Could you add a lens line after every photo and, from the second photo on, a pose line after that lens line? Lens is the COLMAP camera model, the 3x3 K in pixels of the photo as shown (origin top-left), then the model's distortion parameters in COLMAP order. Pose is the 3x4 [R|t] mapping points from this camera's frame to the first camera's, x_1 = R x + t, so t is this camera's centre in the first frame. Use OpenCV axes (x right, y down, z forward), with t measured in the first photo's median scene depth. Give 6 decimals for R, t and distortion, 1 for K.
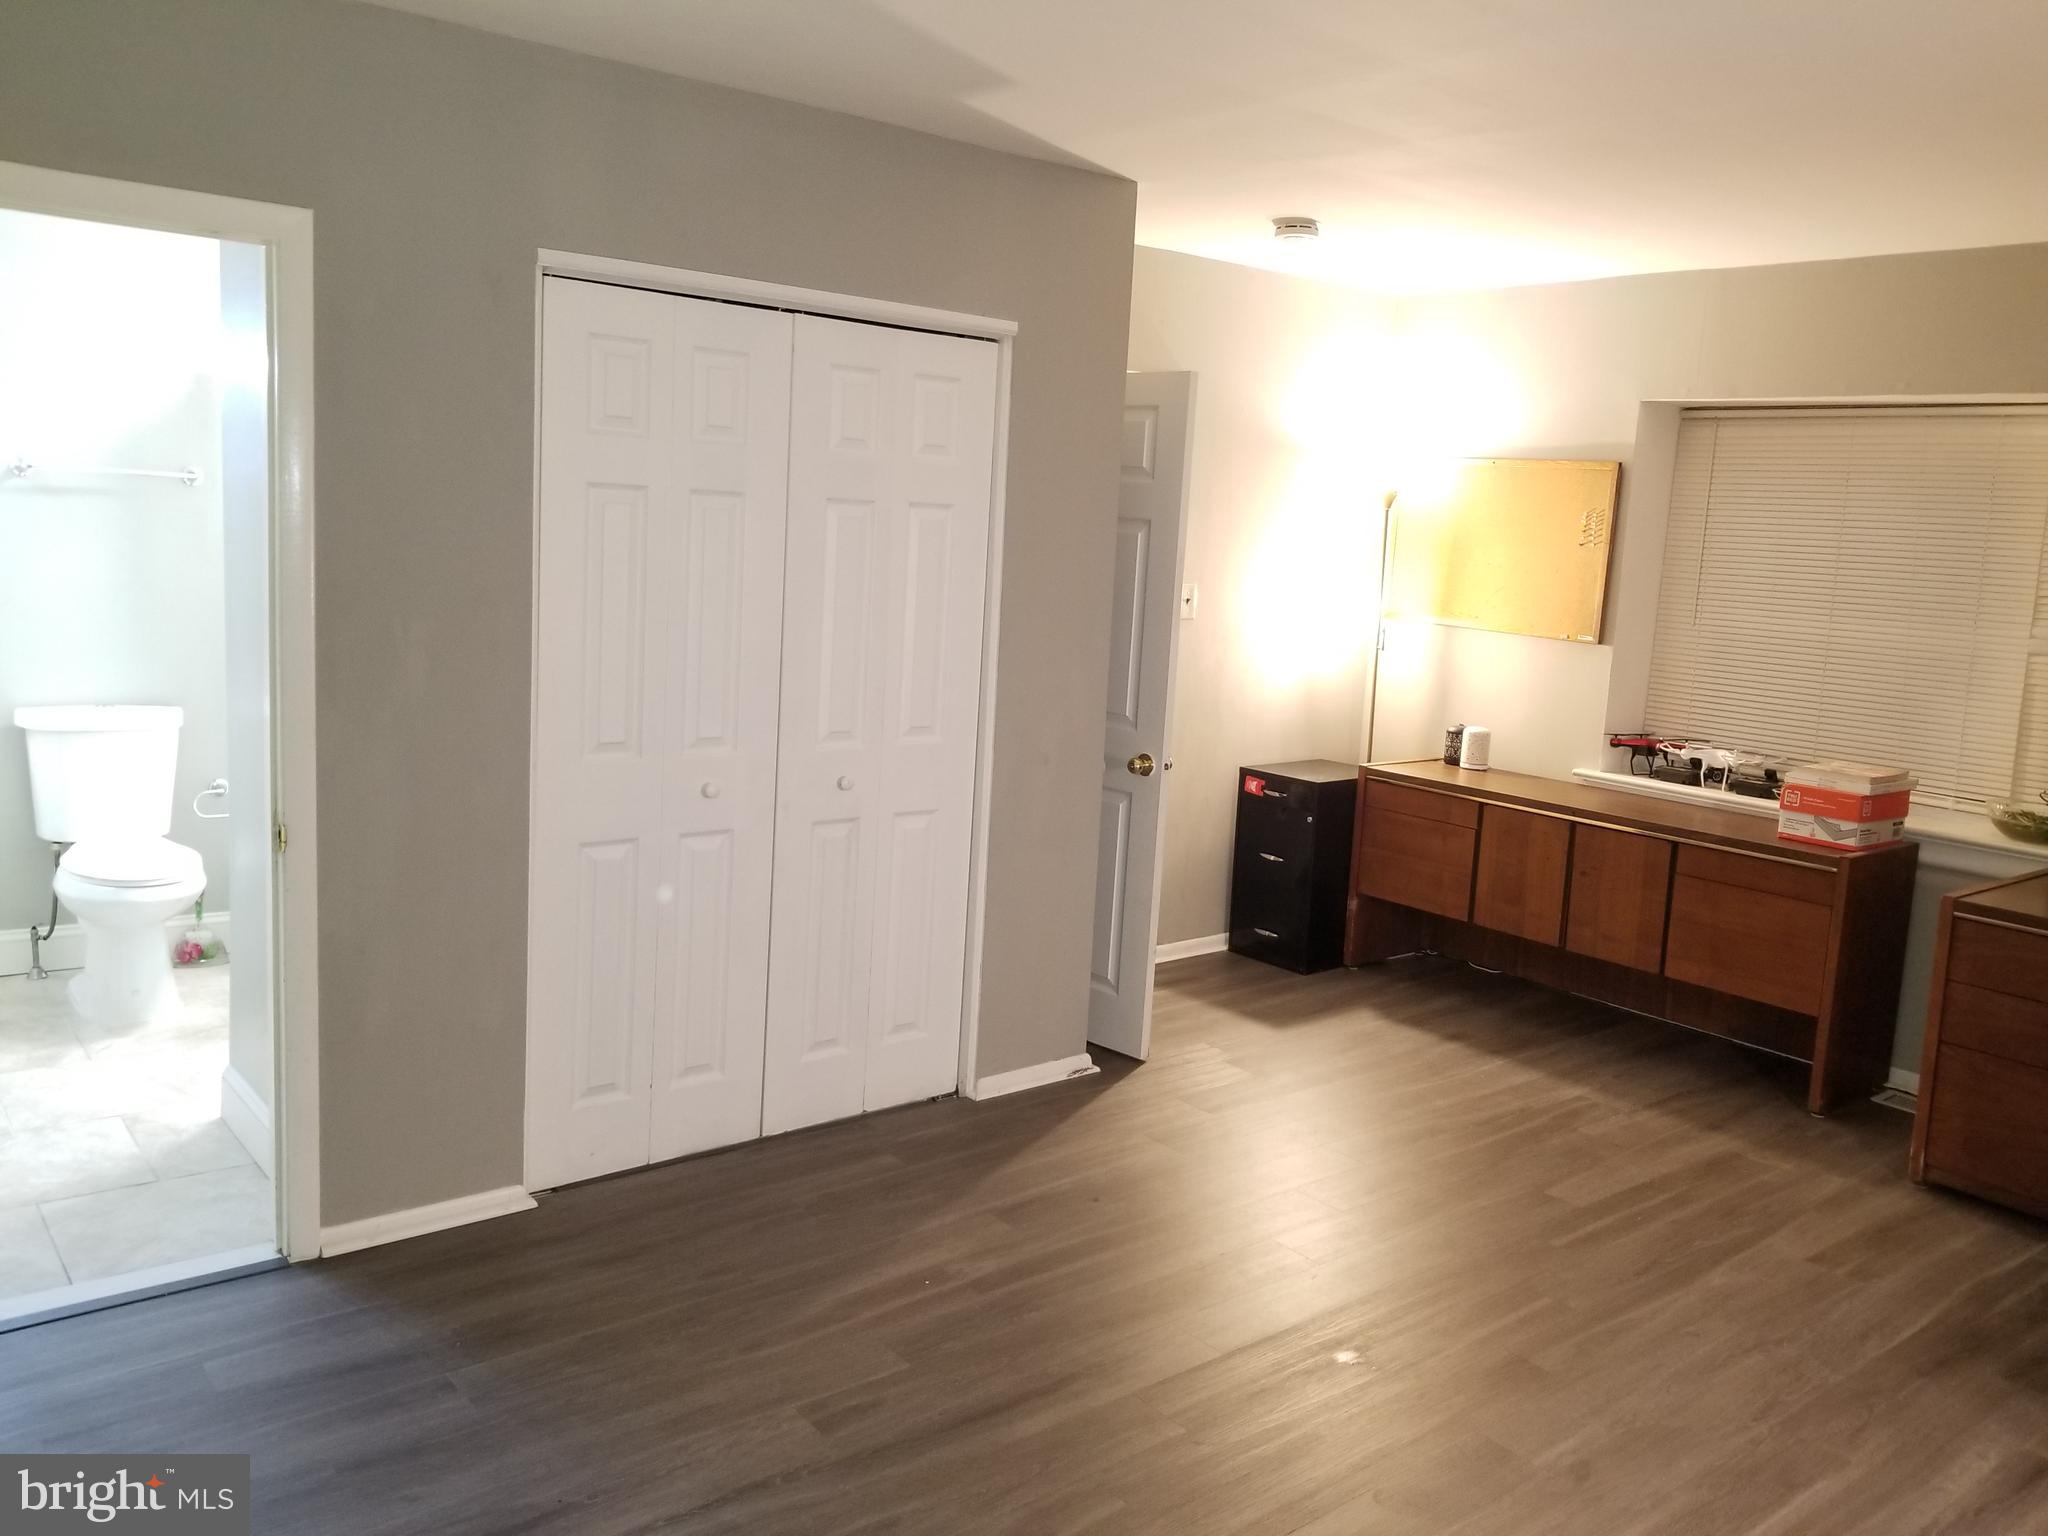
lens RADIAL K [[1604.9, 0, 1014.1], [0, 1604.9, 735.4], [0, 0, 1]] dist [0.083740, -0.143693]
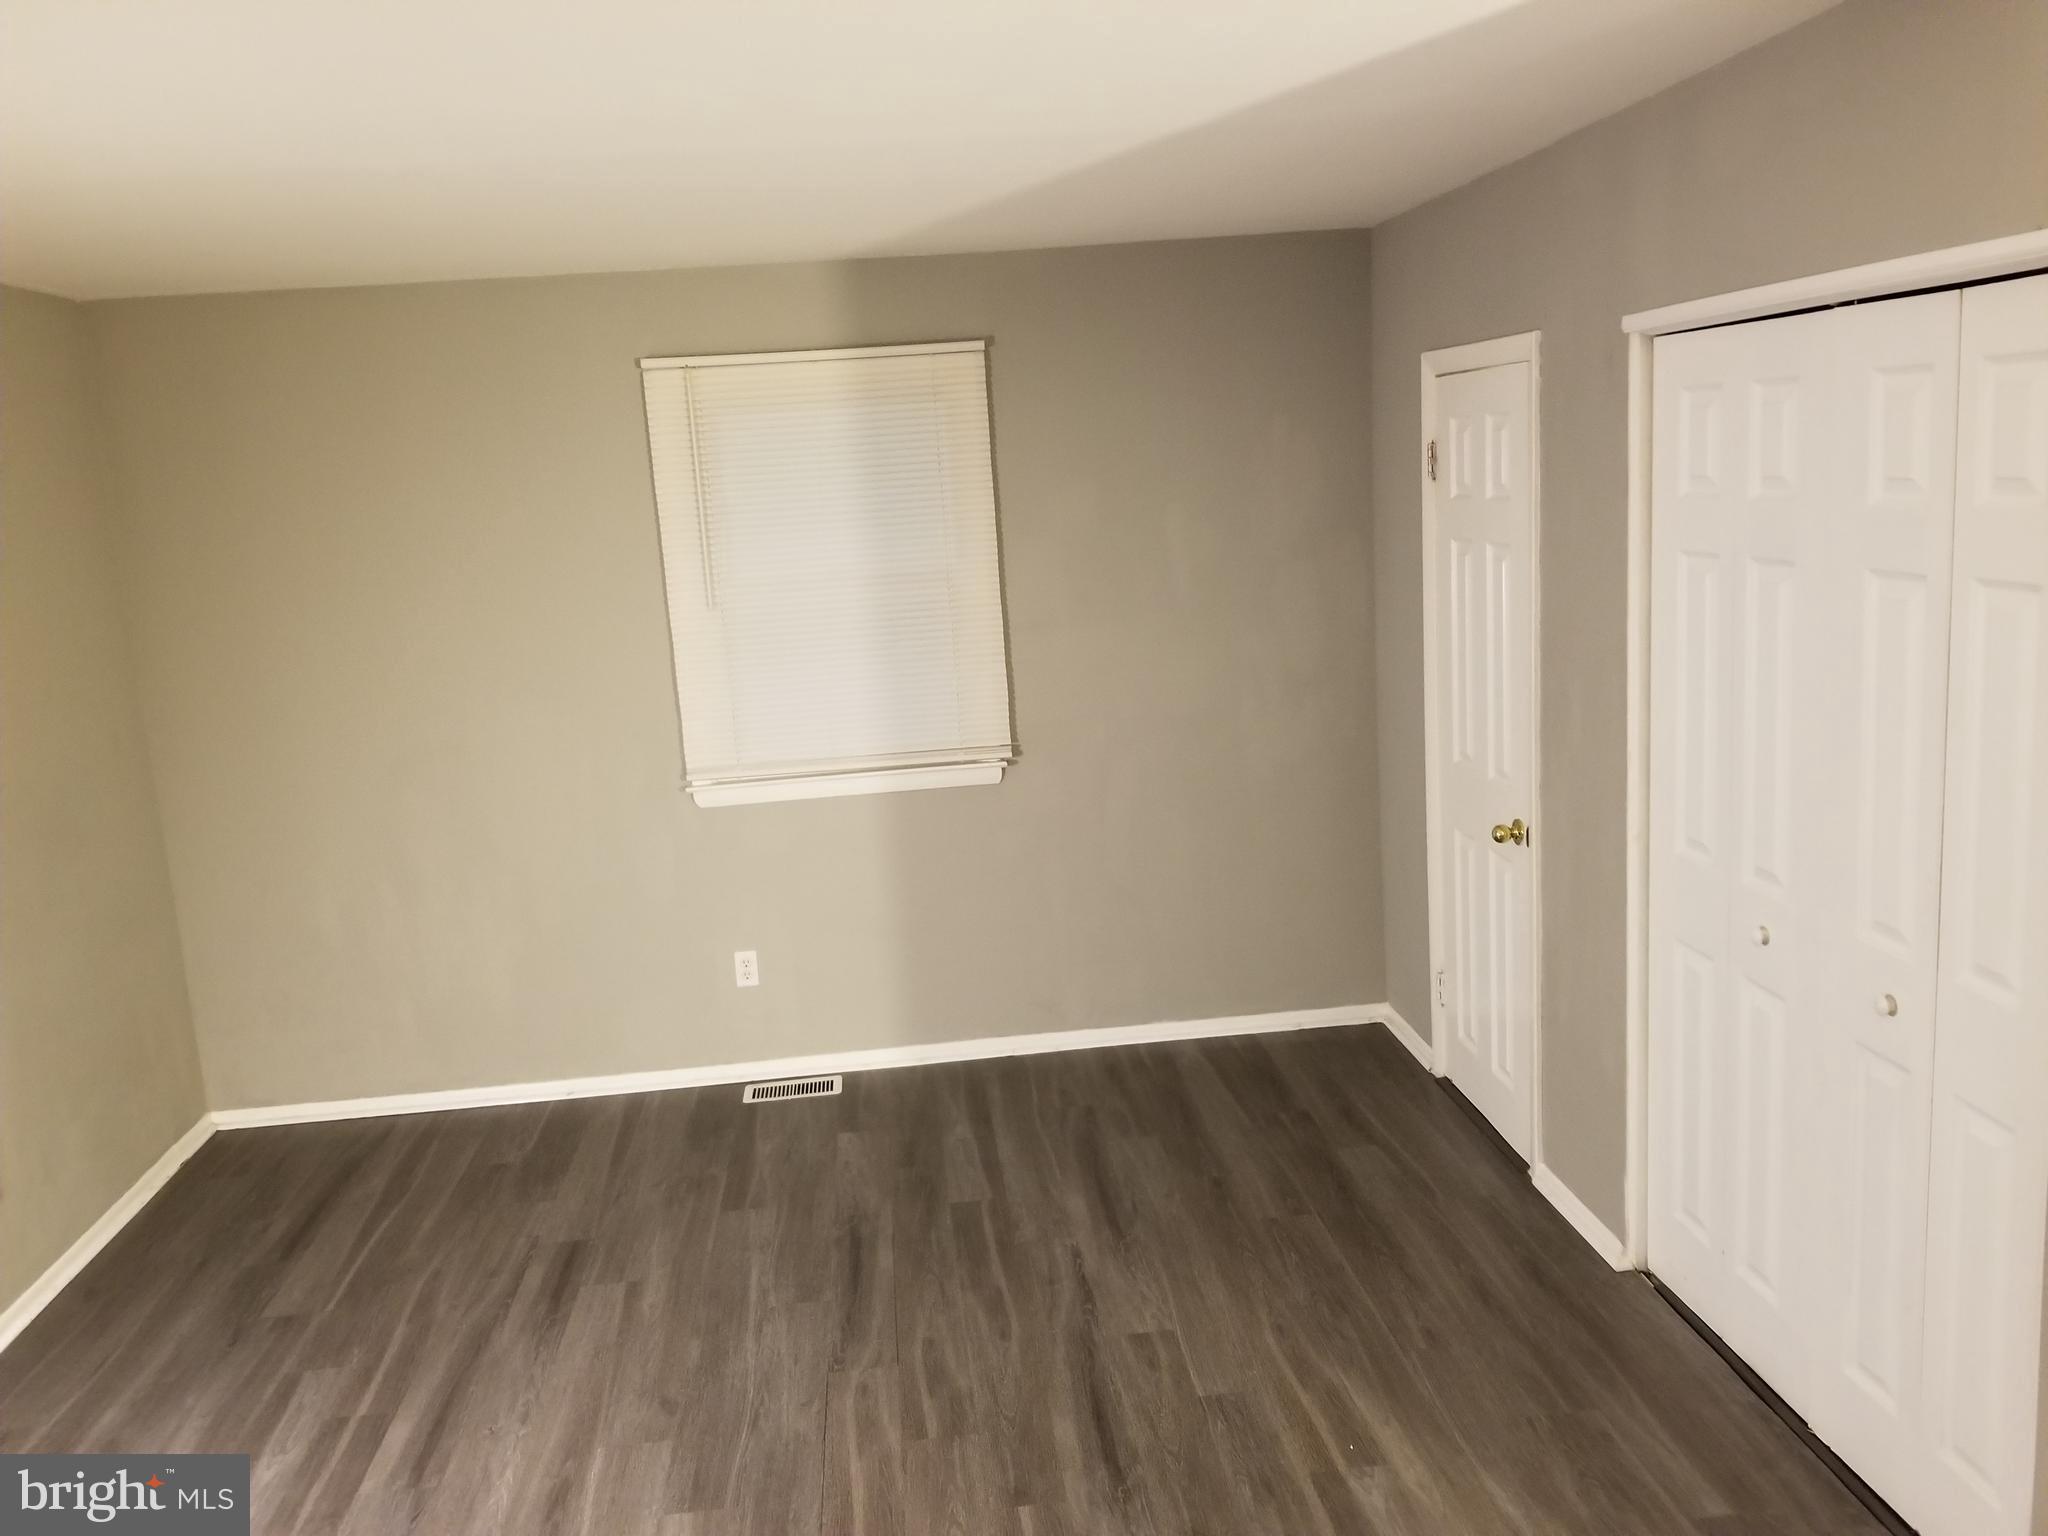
lens RADIAL K [[1604.9, 0, 961.7], [0, 1604.9, 757.9], [0, 0, 1]] dist [0.083740, -0.143693]
pose [[-0.575734, 0.141744, -0.805257, 0.642040], [-0.067798, 0.973191, 0.219778, -0.192285], [0.814821, 0.181129, -0.550690, 1.067573]]
